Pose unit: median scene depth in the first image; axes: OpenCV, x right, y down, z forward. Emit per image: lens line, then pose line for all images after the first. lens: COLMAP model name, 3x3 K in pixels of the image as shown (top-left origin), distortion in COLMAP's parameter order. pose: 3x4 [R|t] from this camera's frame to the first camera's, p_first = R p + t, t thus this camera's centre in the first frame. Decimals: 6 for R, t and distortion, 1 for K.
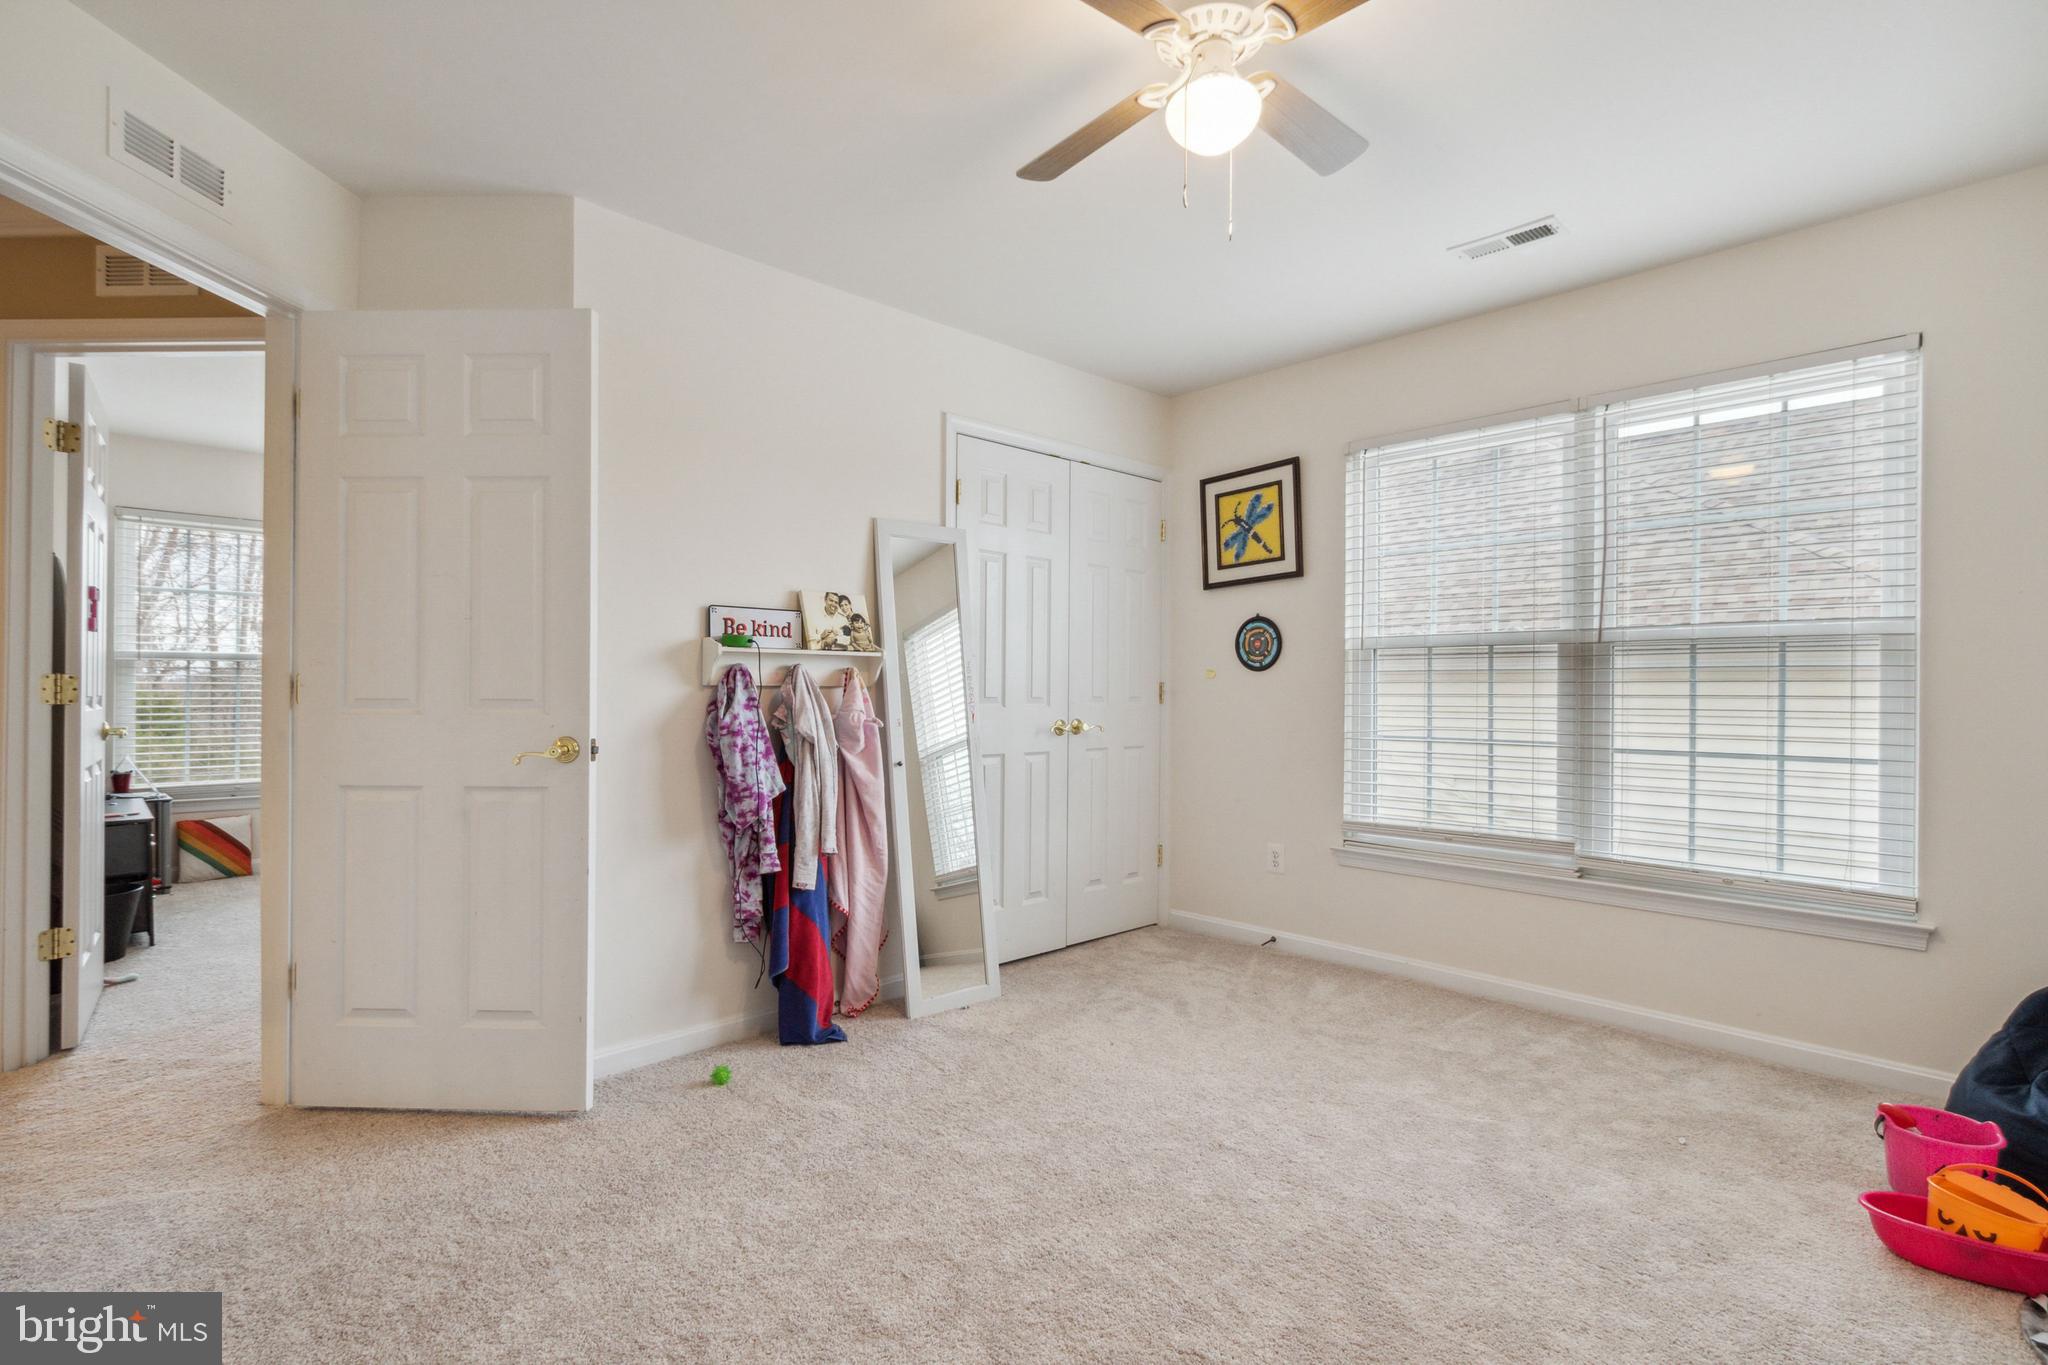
lens RADIAL K [[1004.2, 0, 1024.0], [0, 1004.2, 682.5], [0, 0, 1]] dist [0.001150, 0.000217]
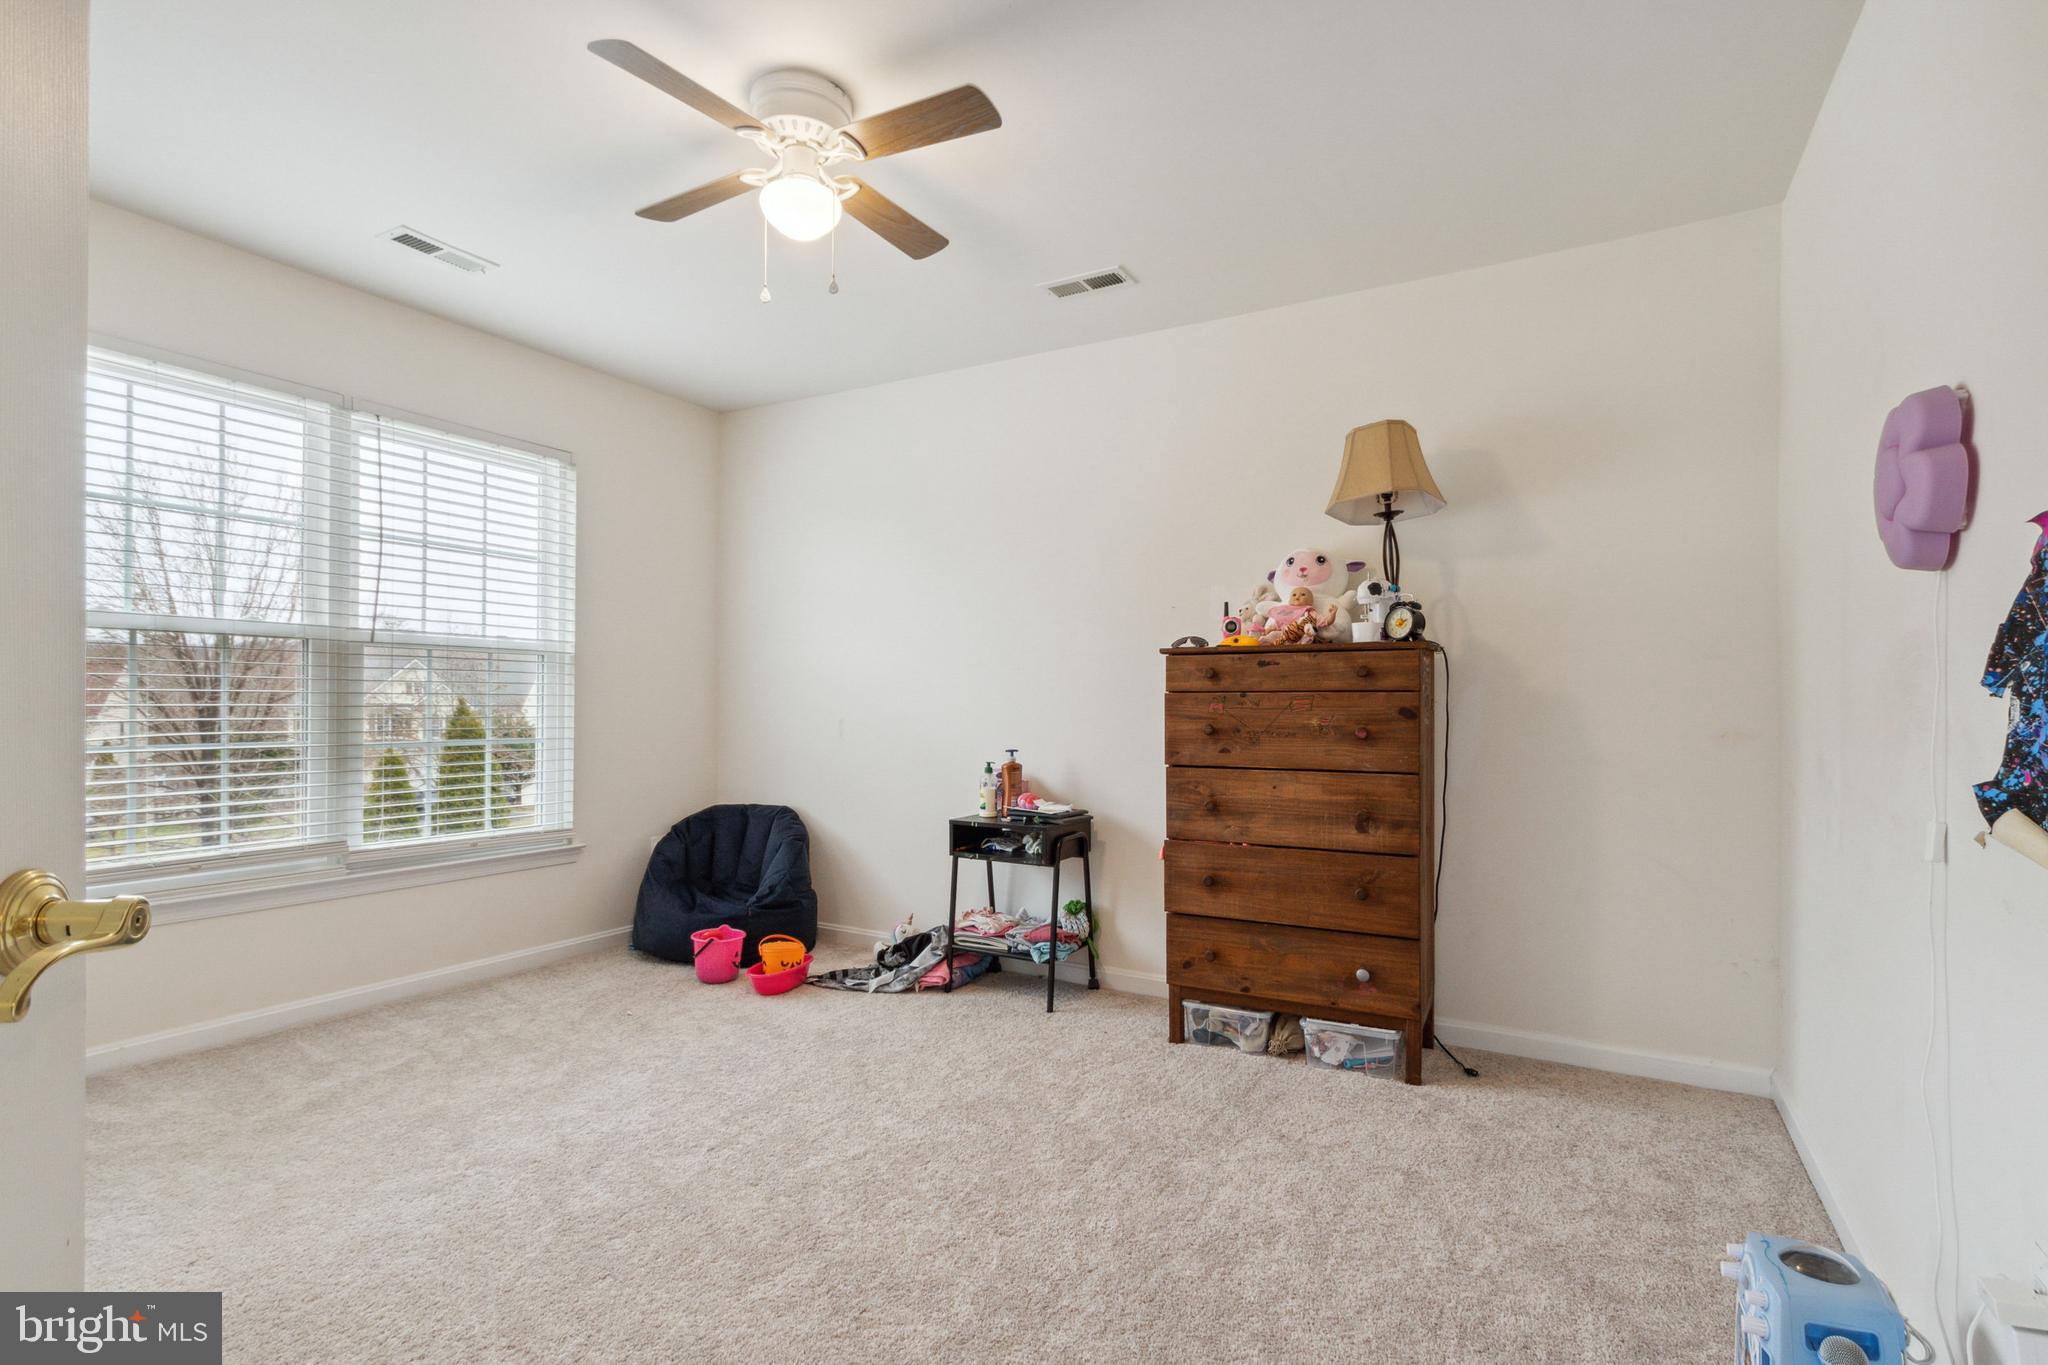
lens RADIAL K [[1004.2, 0, 1024.0], [0, 1004.2, 682.5], [0, 0, 1]] dist [0.001150, 0.000217]
pose [[-0.319118, 0.004271, 0.947705, -0.712236], [-0.020502, 0.999725, -0.011409, -0.000020], [-0.947493, -0.023070, -0.318943, 0.785273]]
